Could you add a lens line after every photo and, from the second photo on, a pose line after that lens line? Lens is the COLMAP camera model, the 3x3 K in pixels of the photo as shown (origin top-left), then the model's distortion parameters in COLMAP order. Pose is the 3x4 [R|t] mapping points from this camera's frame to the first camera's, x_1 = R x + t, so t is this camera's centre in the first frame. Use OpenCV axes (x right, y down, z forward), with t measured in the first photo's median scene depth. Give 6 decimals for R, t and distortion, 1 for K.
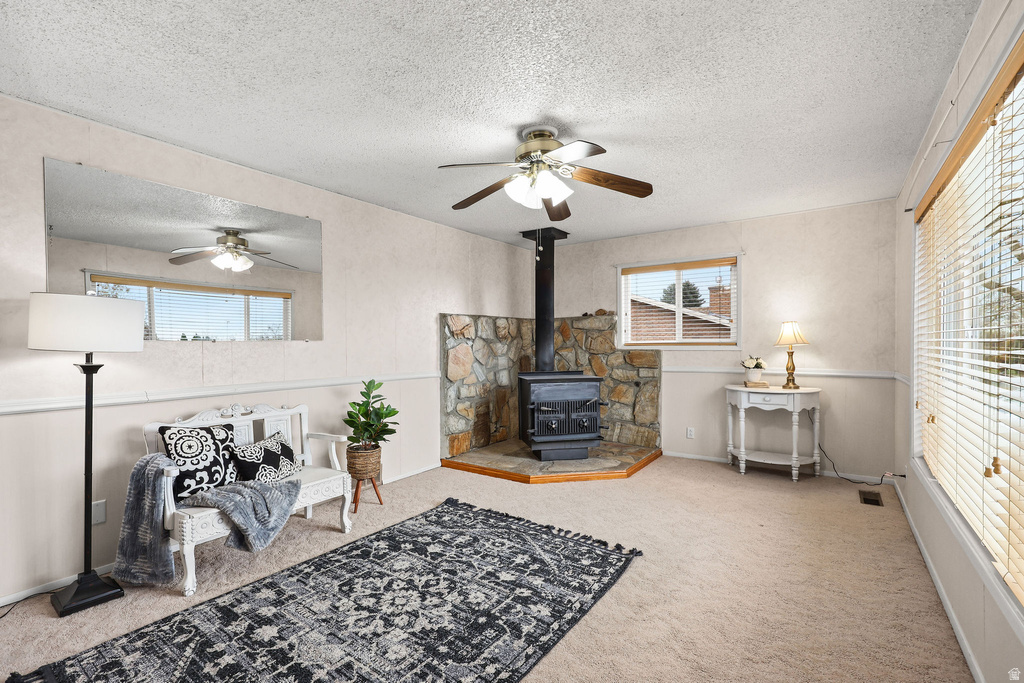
lens RADIAL K [[460.5, 0, 506.4], [0, 460.5, 345.7], [0, 0, 1]] dist [-0.003006, -0.000297]
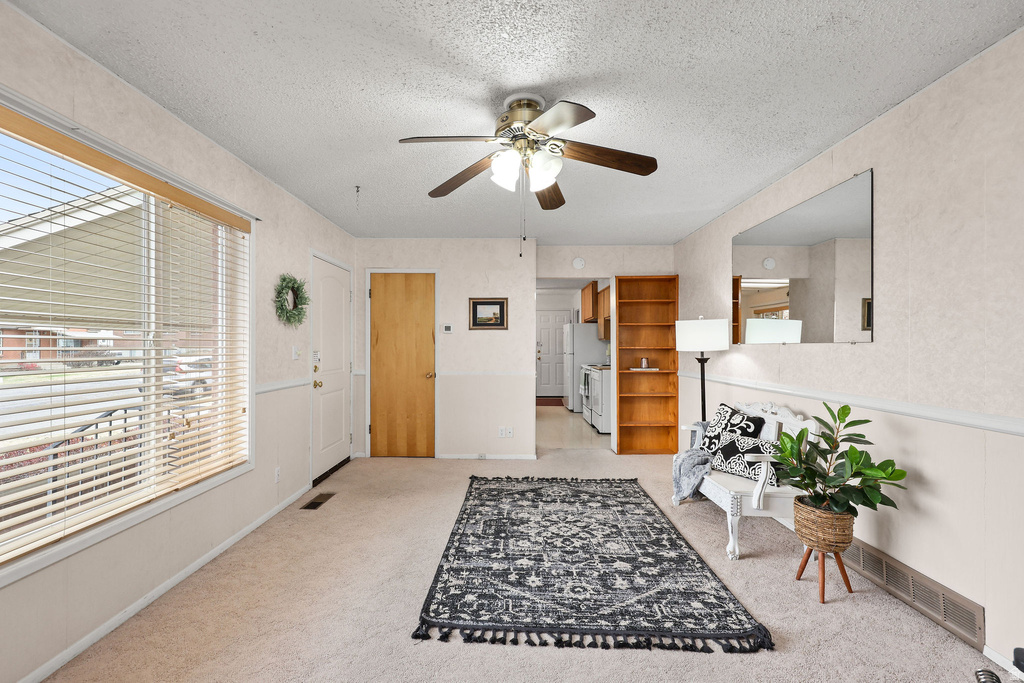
lens RADIAL K [[460.5, 0, 505.9], [0, 460.5, 343.3], [0, 0, 1]] dist [-0.003006, -0.000297]
pose [[-0.827446, 0.003967, -0.561532, 0.646188], [0.004672, 0.999989, 0.000182, -0.017696], [0.561526, -0.002473, -0.827455, 1.876737]]
